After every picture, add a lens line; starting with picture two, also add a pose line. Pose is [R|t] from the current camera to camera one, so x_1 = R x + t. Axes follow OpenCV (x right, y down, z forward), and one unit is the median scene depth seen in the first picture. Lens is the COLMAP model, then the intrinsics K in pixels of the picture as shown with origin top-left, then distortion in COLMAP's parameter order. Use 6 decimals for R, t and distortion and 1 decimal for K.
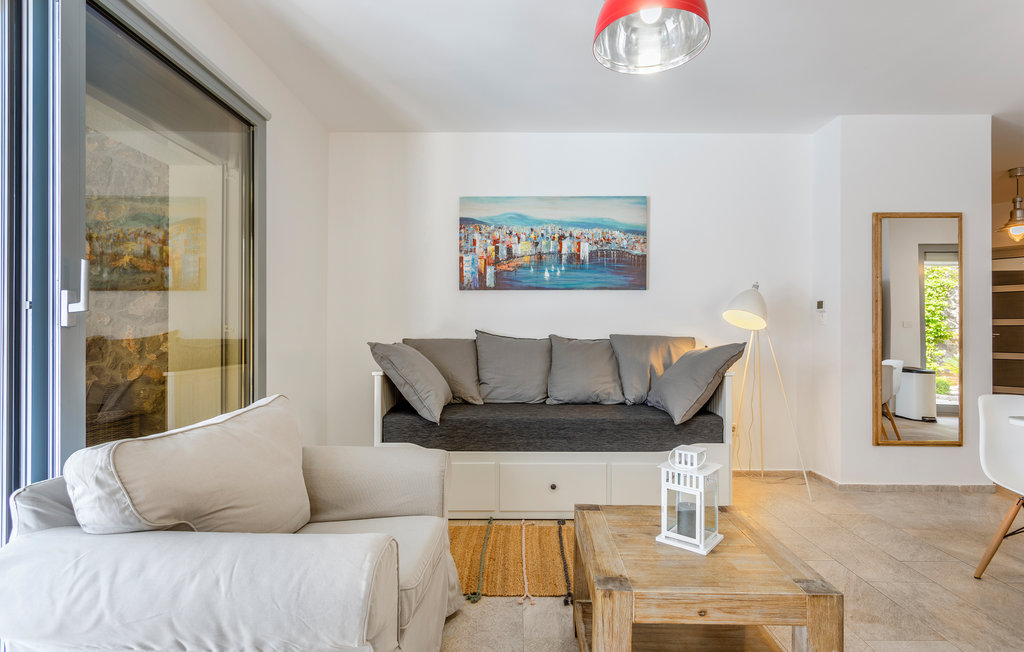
lens RADIAL K [[488.8, 0, 525.1], [0, 488.8, 327.9], [0, 0, 1]] dist [0.000738, 0.000761]
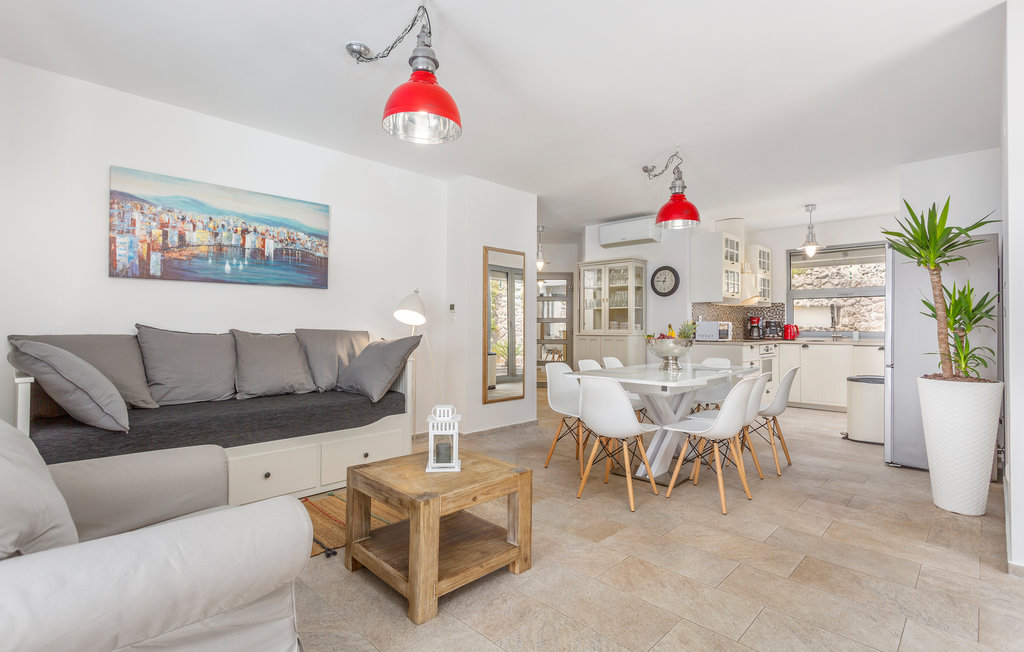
lens RADIAL K [[483.3, 0, 520.3], [0, 483.3, 317.8], [0, 0, 1]] dist [-0.002167, 0.000406]
pose [[0.690762, 0.014340, 0.722940, -0.245554], [-0.008782, 0.999896, -0.011443, -0.003140], [-0.723029, 0.001556, 0.690816, -0.081009]]
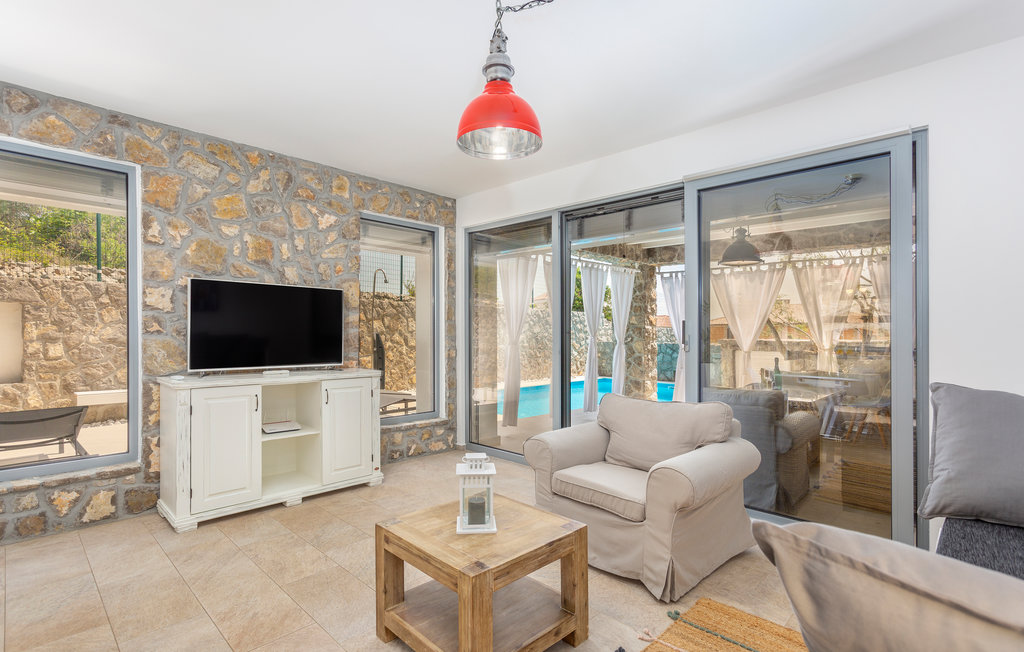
lens RADIAL K [[483.3, 0, 520.3], [0, 483.3, 317.8], [0, 0, 1]] dist [-0.002167, 0.000406]
pose [[-0.693920, -0.031764, -0.719352, 0.473559], [-0.005921, 0.999244, -0.038411, -0.025127], [0.720028, -0.022395, -0.693583, 0.799933]]
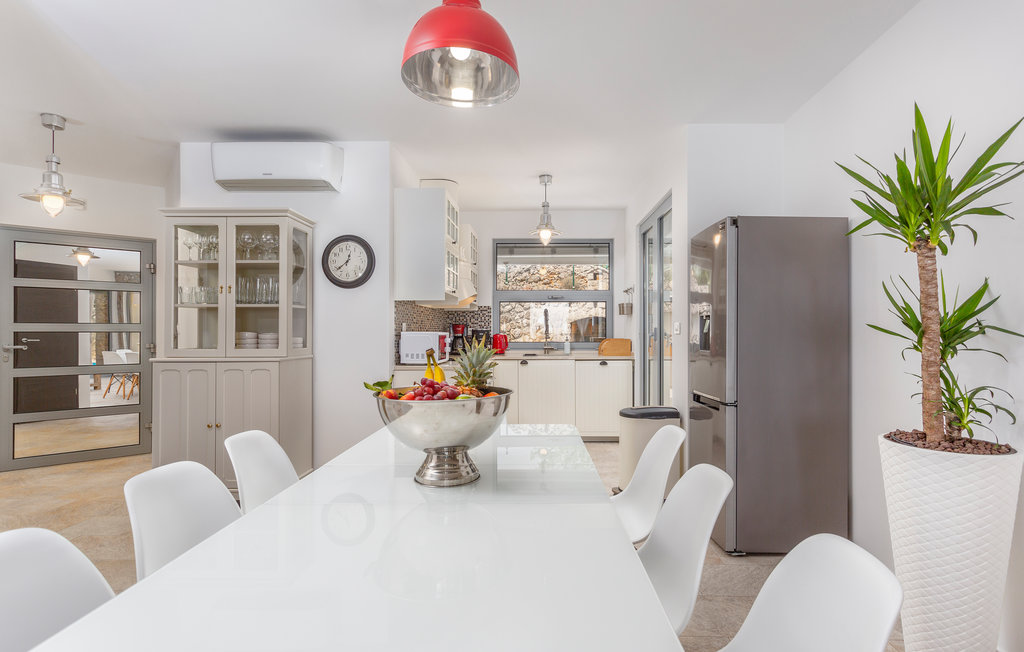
lens RADIAL K [[488.8, 0, 525.1], [0, 488.8, 327.9], [0, 0, 1]] dist [0.000738, 0.000761]
pose [[0.028102, 0.005252, 0.999591, 0.380107], [-0.007148, 0.999962, -0.005053, -0.020533], [-0.999579, -0.007003, 0.028139, 0.352509]]
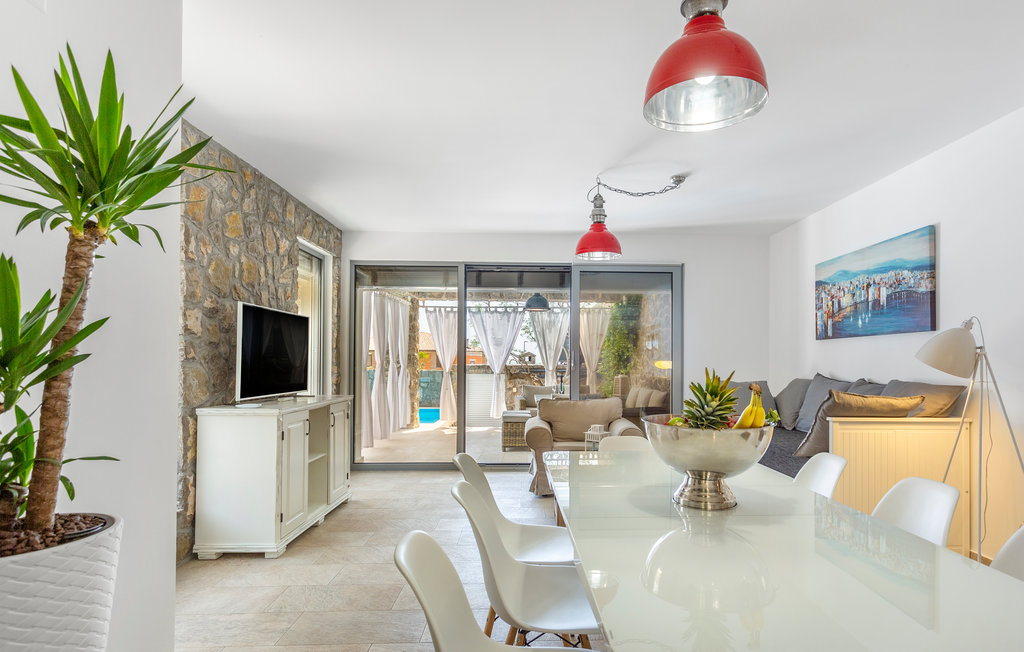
lens RADIAL K [[538.8, 0, 537.3], [0, 538.8, 327.7], [0, 0, 1]] dist [0.001531, 0.000453]
pose [[0.032259, -0.068047, -0.997160, 1.200792], [0.002914, 0.997682, -0.067988, -0.018393], [0.999475, -0.000712, 0.032383, 0.252605]]
